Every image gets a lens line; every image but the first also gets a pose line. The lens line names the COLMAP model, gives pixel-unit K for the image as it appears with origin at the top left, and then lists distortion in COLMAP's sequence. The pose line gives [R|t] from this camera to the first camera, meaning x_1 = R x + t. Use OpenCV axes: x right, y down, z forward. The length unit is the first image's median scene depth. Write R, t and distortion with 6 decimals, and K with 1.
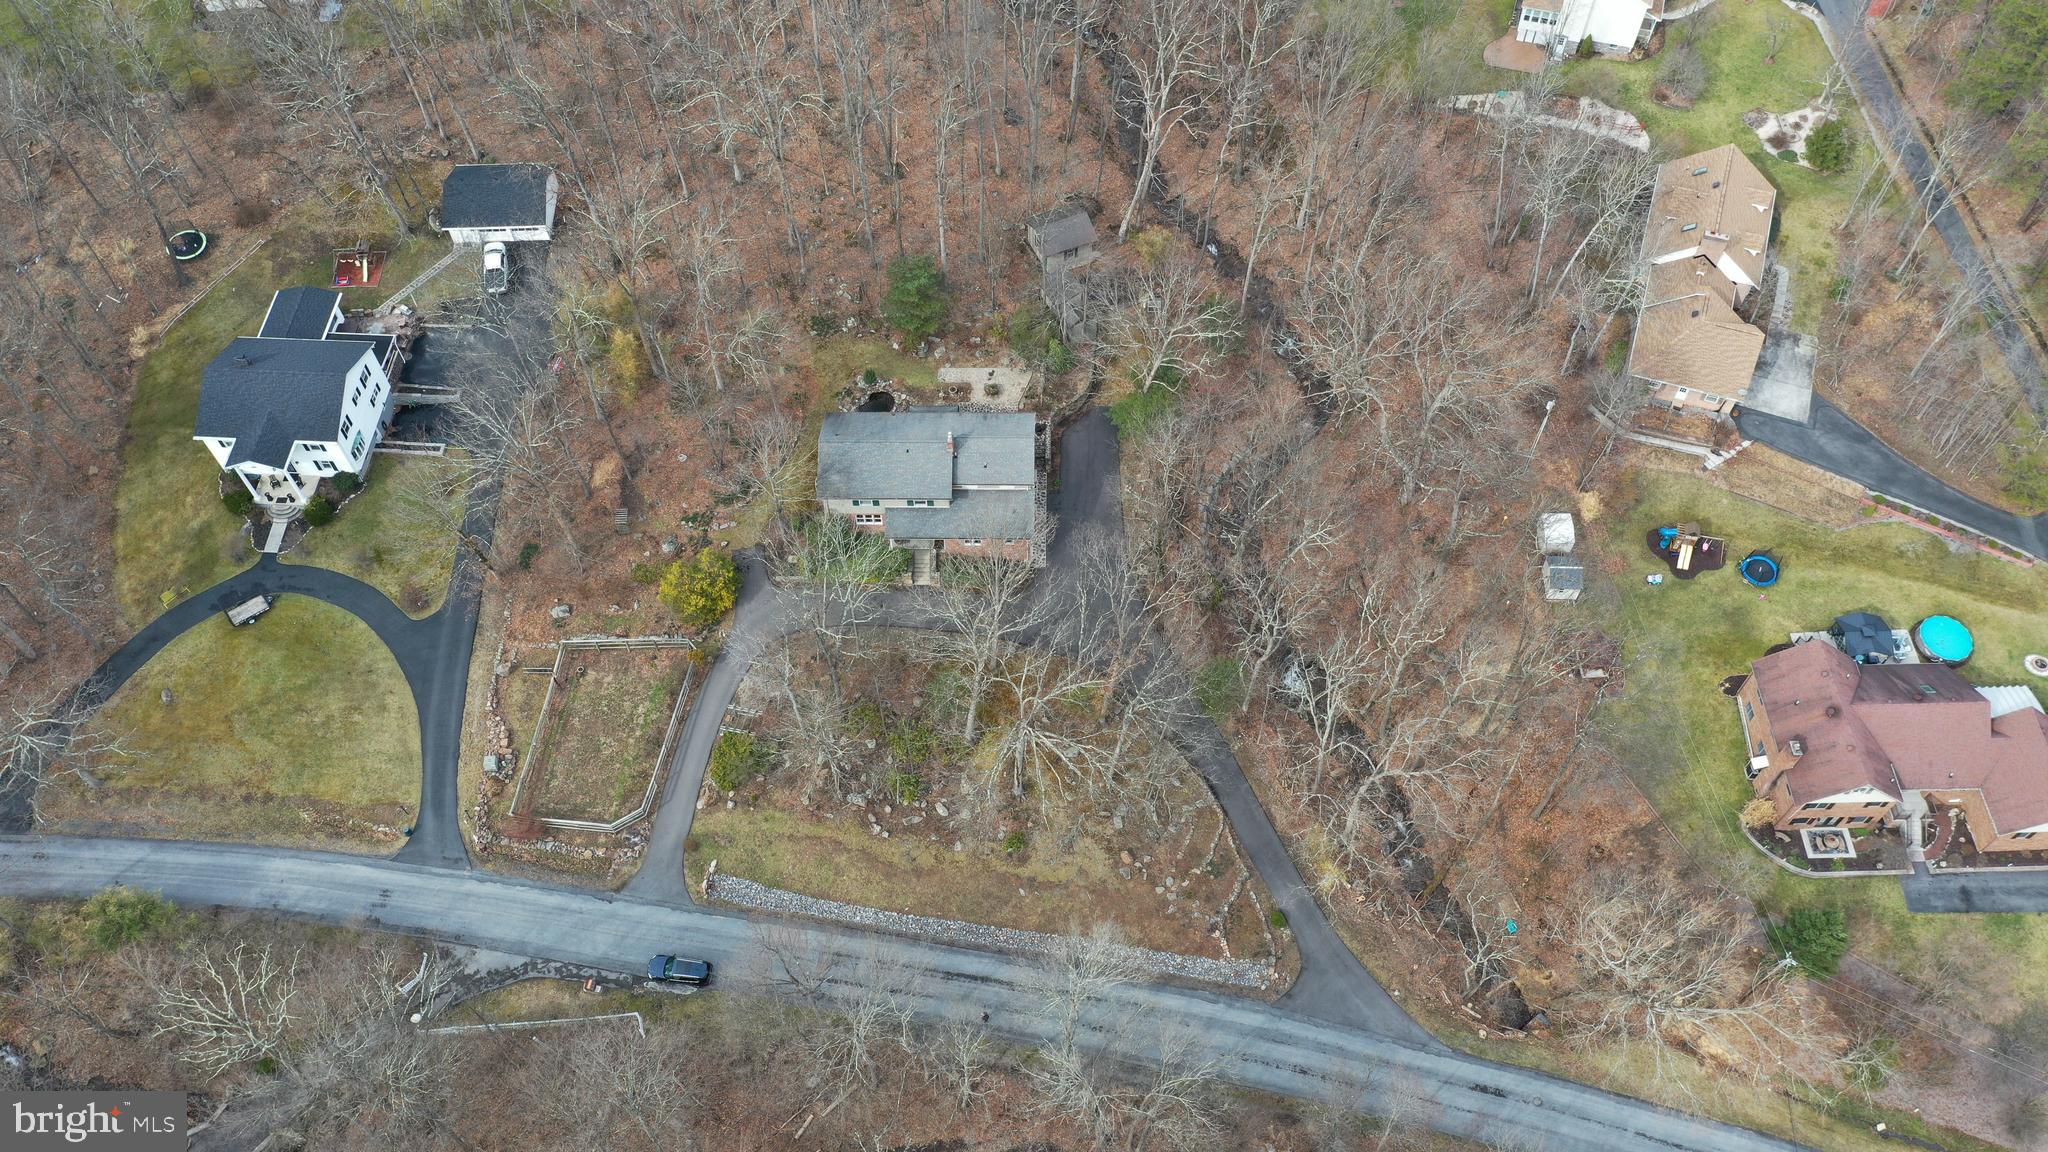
lens RADIAL K [[1628.8, 0, 1025.9], [0, 1628.8, 568.8], [0, 0, 1]] dist [0.016598, -0.000116]
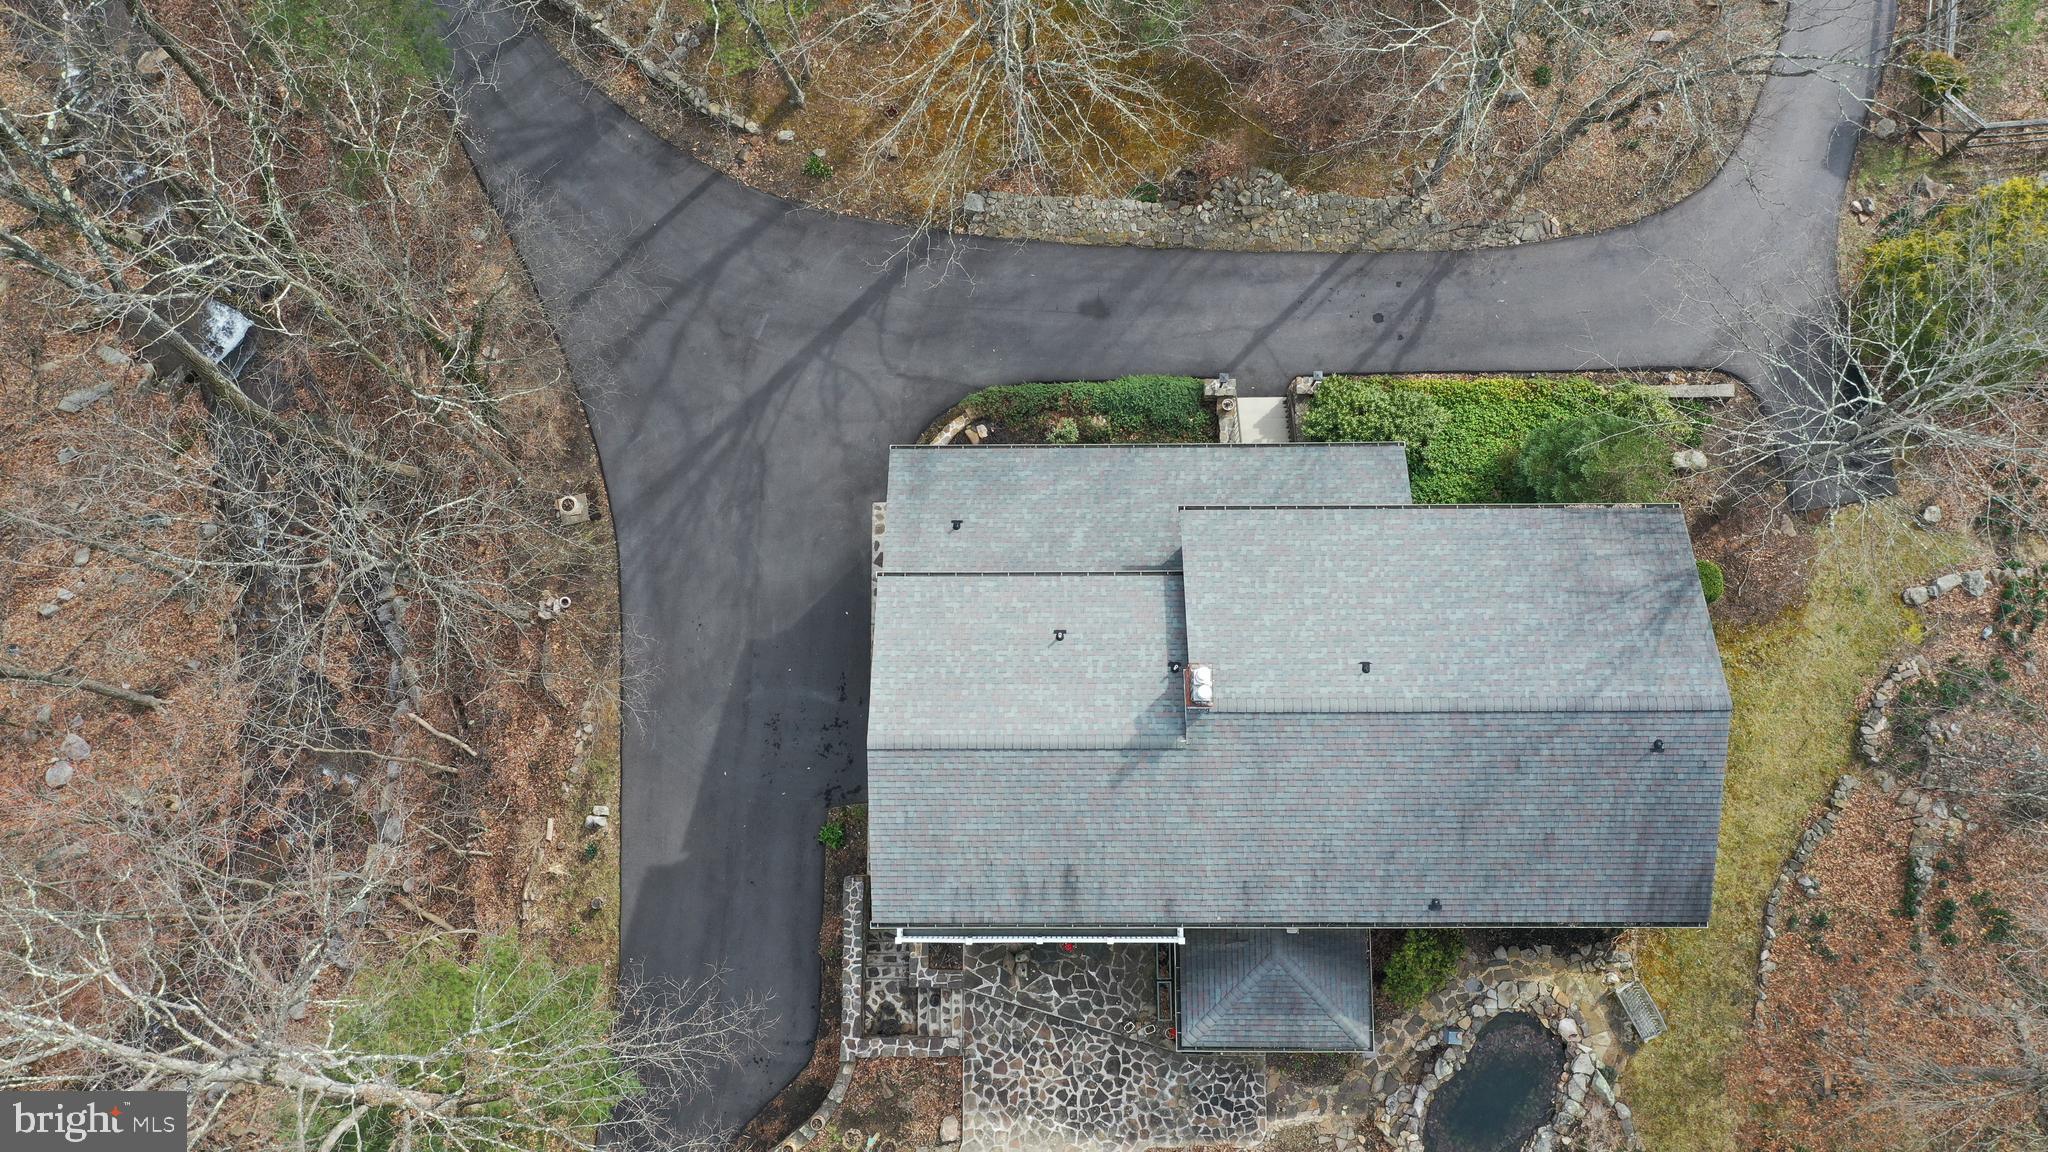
lens RADIAL K [[1628.8, 0, 1034.0], [0, 1628.8, 578.6], [0, 0, 1]] dist [0.016598, -0.000116]
pose [[-0.999698, 0.018767, 0.015889, -0.025487], [-0.003246, -0.741195, 0.671282, -0.239803], [0.024375, 0.671028, 0.741032, 0.825765]]
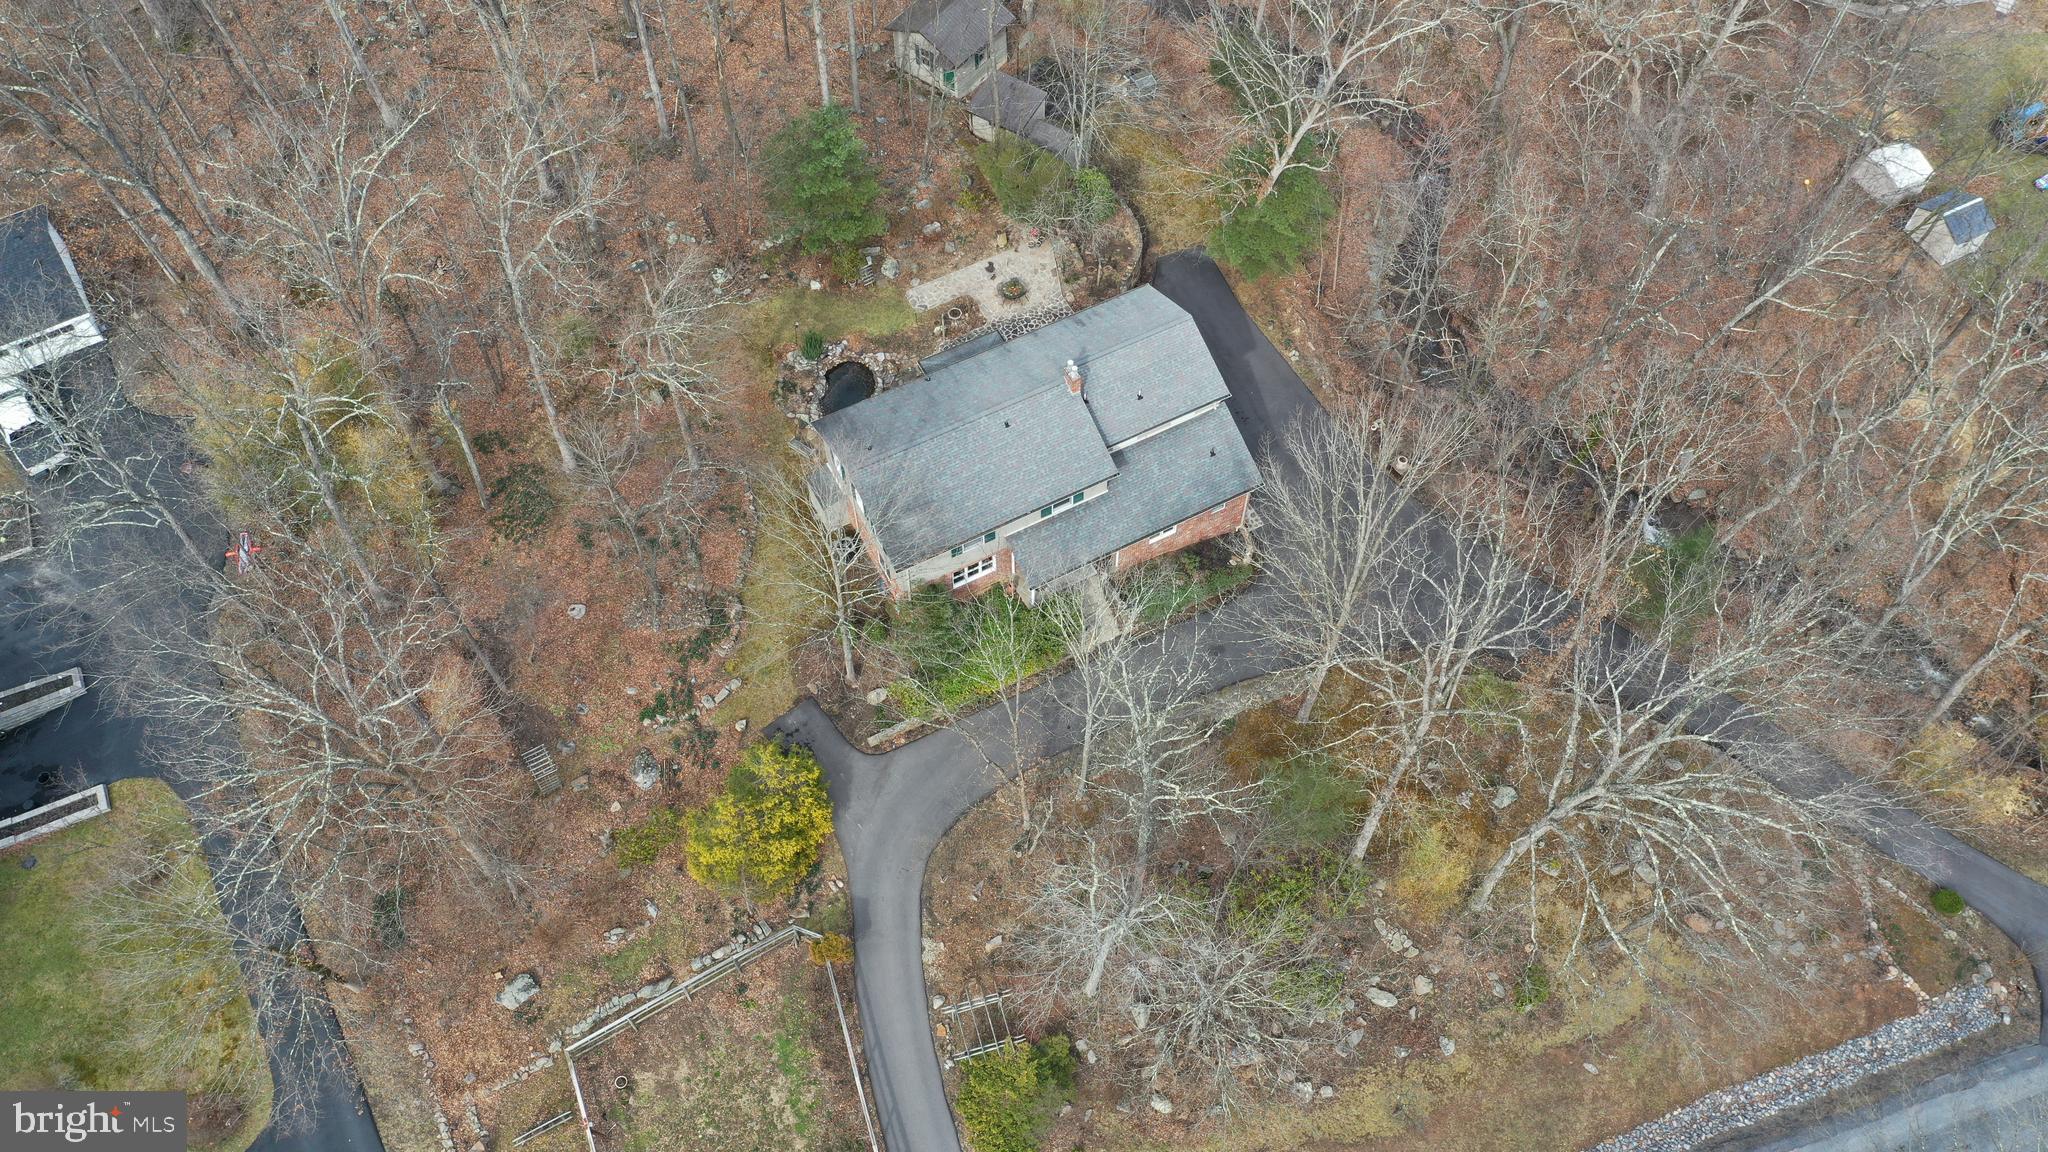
lens RADIAL K [[1628.8, 0, 1024.0], [0, 1628.8, 577.2], [0, 0, 1]] dist [0.016598, -0.000116]
pose [[0.878101, -0.402812, 0.258225, -0.234609], [0.395463, 0.914794, 0.082228, -0.070018], [-0.269345, 0.029915, 0.962579, 0.495919]]
